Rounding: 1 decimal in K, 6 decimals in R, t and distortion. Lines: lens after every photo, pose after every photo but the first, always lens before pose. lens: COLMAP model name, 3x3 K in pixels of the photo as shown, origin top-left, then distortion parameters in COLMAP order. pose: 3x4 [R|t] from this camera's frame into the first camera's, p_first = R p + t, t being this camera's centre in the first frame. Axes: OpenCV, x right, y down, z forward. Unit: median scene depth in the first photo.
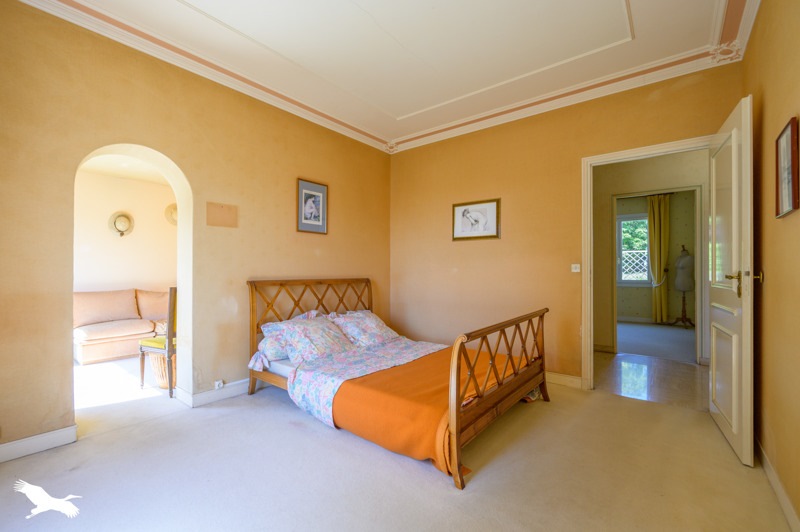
lens RADIAL K [[344.3, 0, 399.0], [0, 344.3, 265.8], [0, 0, 1]] dist [-0.014906, -0.000152]
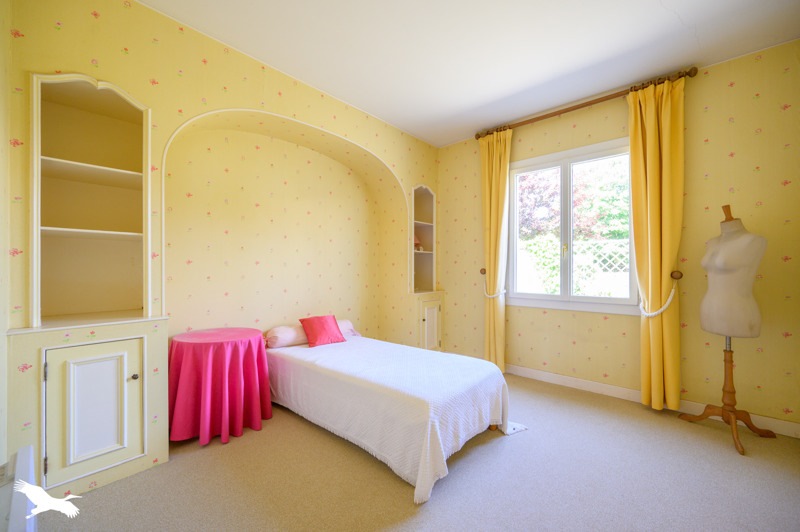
lens RADIAL K [[321.1, 0, 400.4], [0, 321.1, 268.4], [0, 0, 1]] dist [-0.001509, -0.000167]
pose [[0.998973, -0.007535, -0.044678, 0.483852], [0.007949, 0.999927, 0.009098, -0.000393], [0.044606, -0.009443, 0.998960, 0.618698]]
